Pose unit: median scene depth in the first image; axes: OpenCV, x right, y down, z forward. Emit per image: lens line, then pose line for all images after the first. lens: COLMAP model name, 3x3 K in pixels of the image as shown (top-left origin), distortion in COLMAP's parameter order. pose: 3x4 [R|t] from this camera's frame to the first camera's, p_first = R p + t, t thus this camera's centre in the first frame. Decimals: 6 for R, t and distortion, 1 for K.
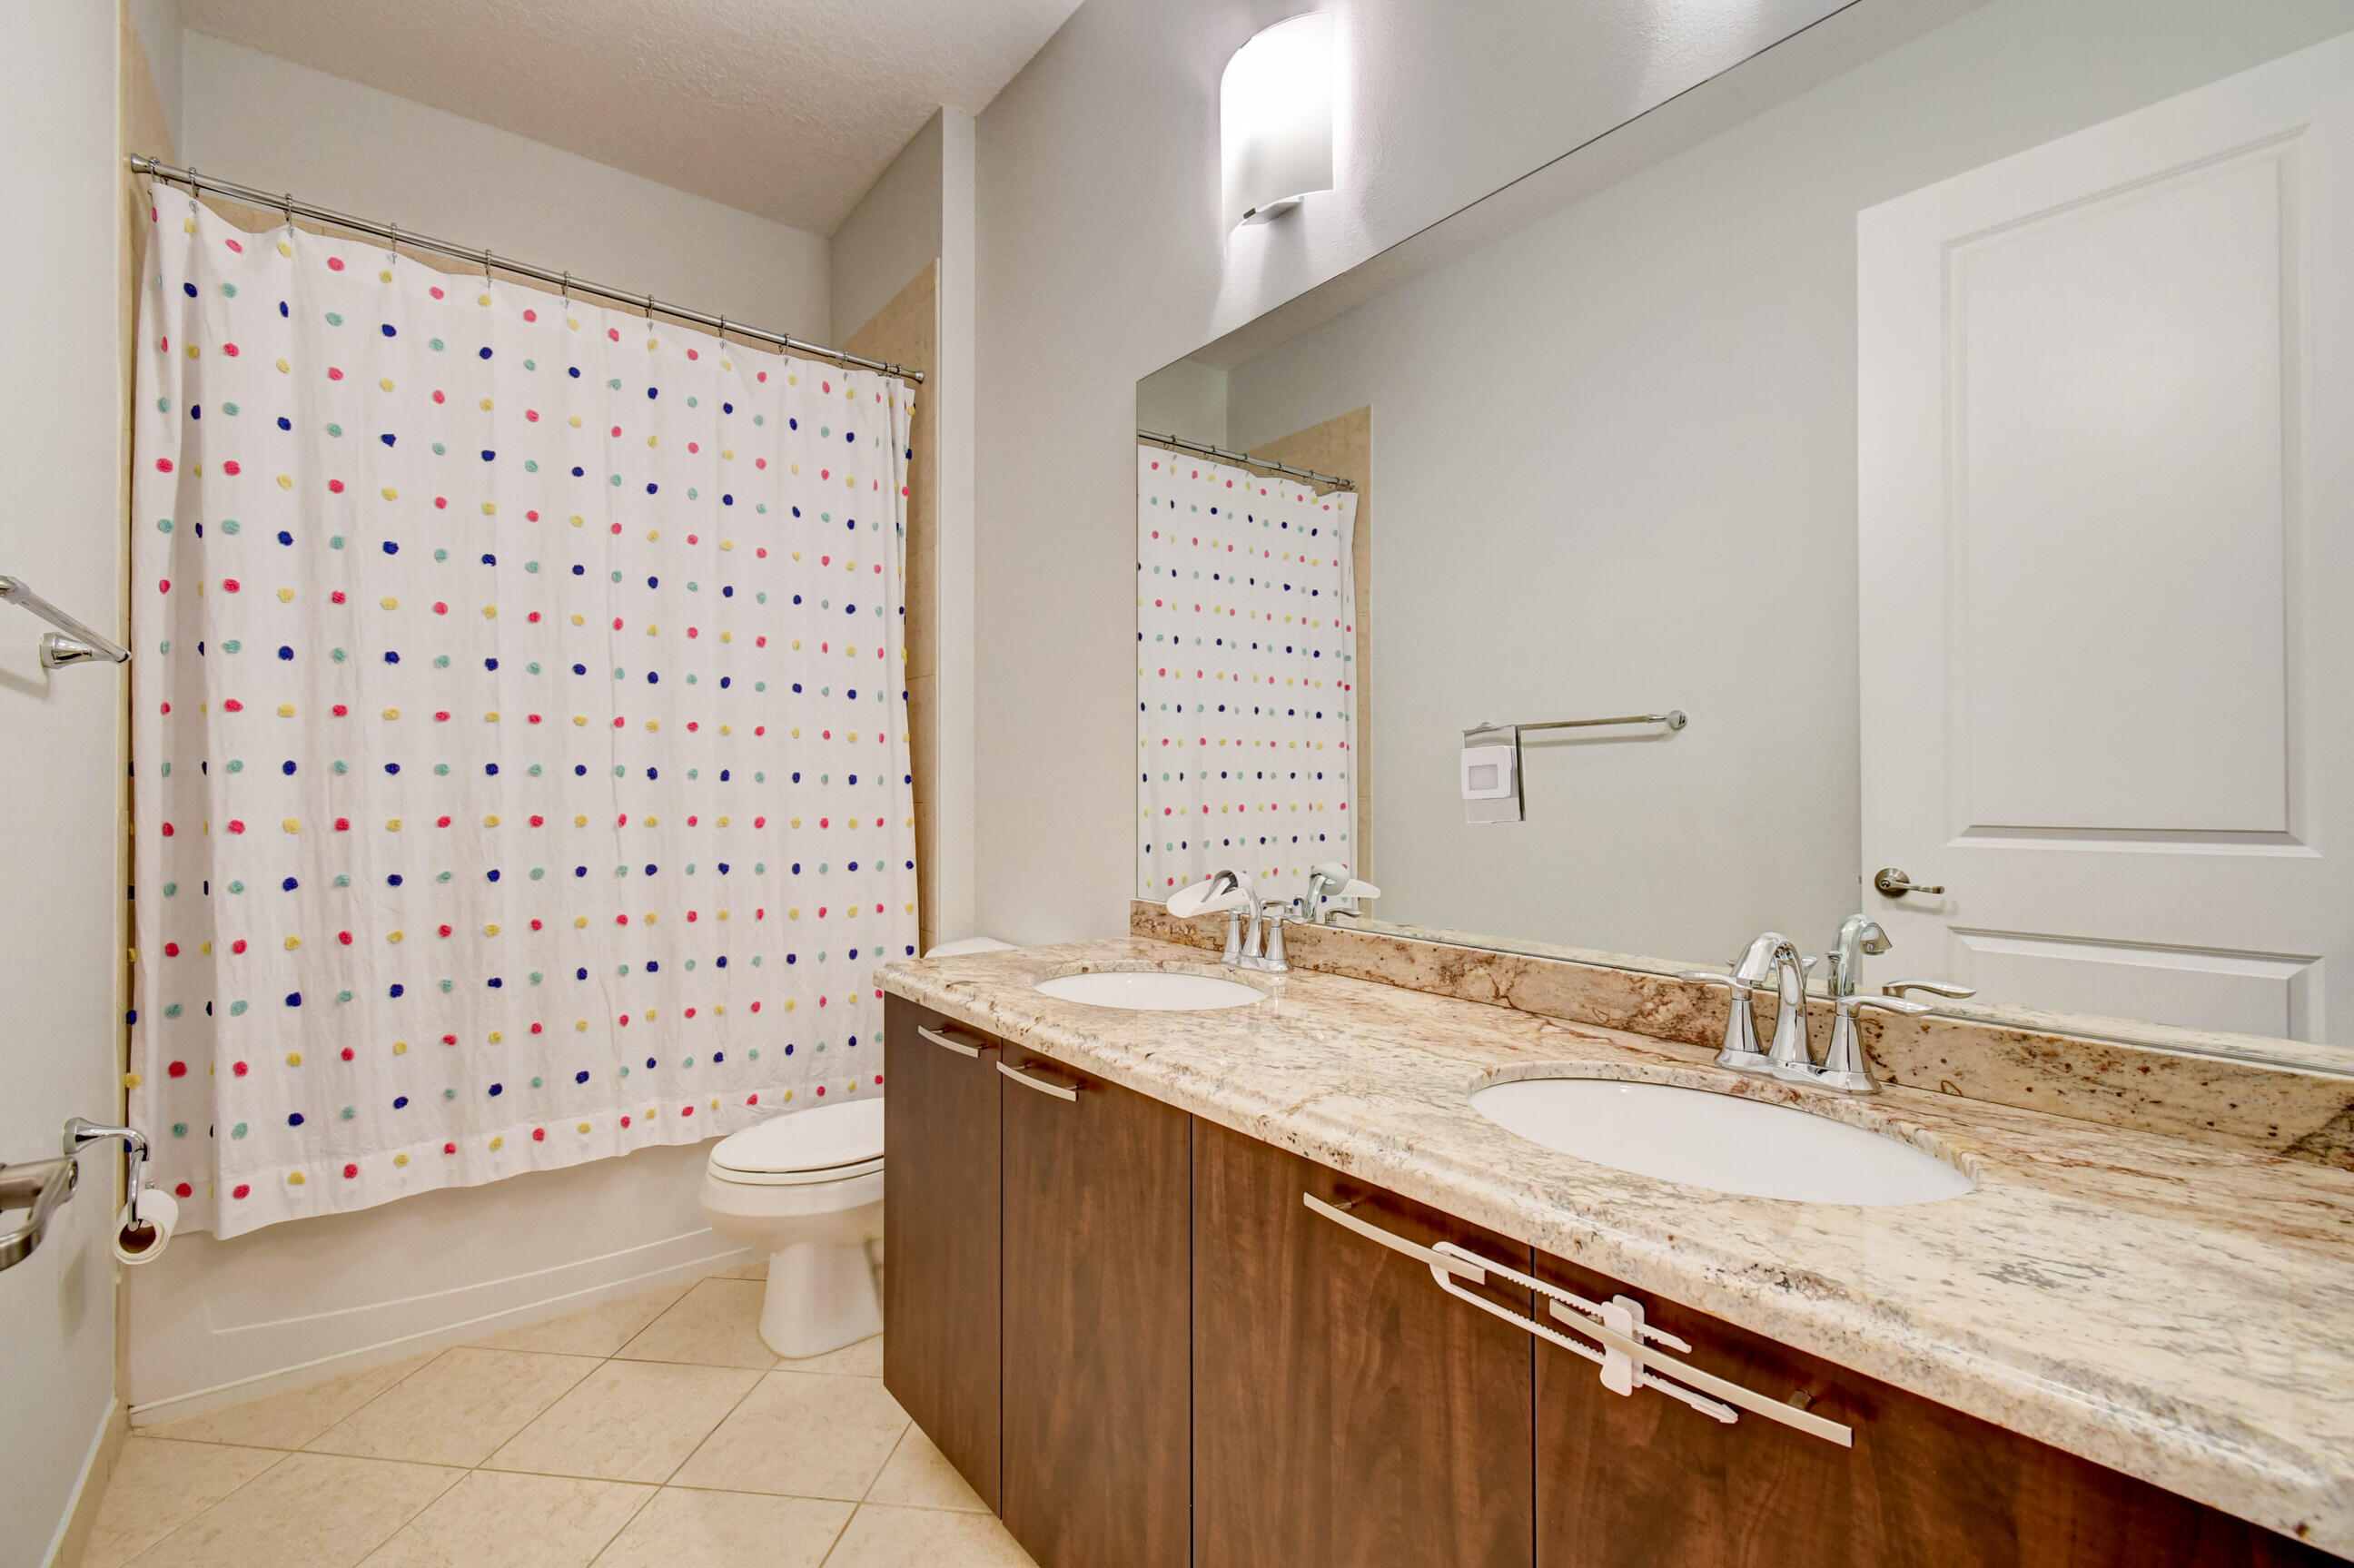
lens RADIAL K [[1024.3, 0, 1169.0], [0, 1024.3, 783.9], [0, 0, 1]] dist [0.001403, 0.000590]
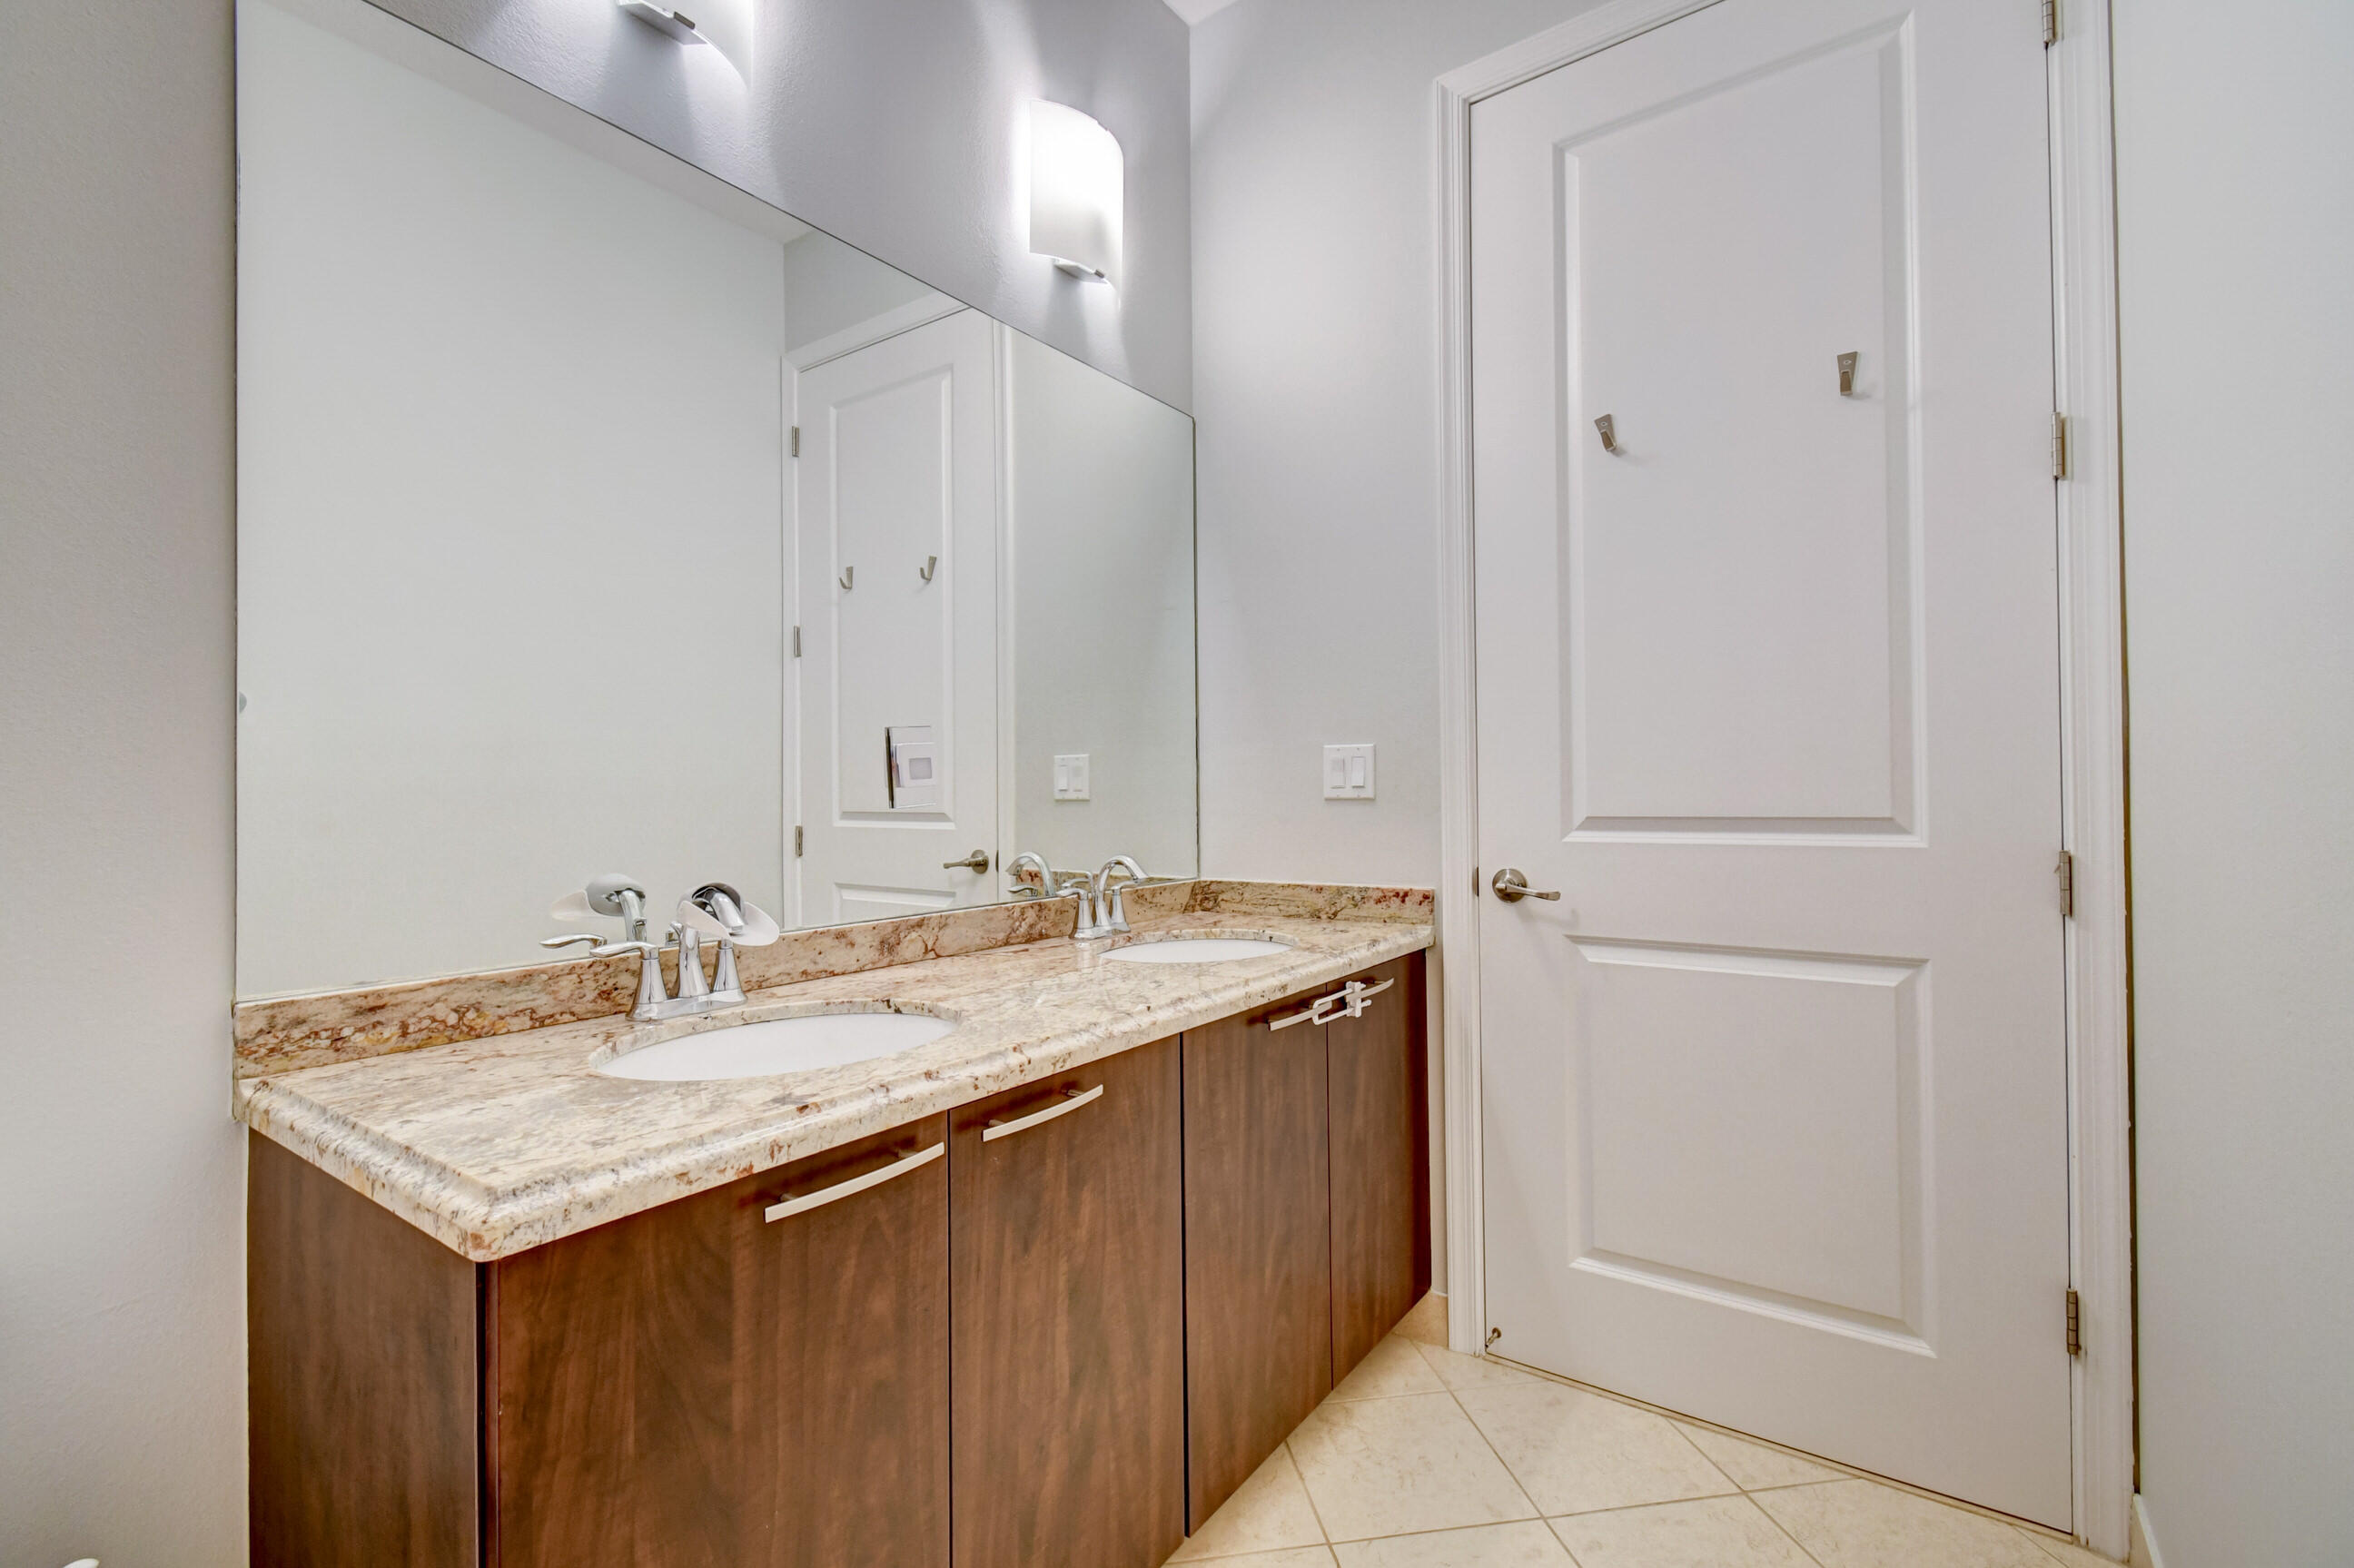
lens RADIAL K [[1024.3, 0, 1172.0], [0, 1024.3, 784.8], [0, 0, 1]] dist [0.001403, 0.000590]
pose [[-0.276128, 0.008308, 0.961085, -0.994177], [0.005530, 0.999960, -0.007055, 0.024058], [-0.961105, 0.003367, -0.276163, 1.148891]]
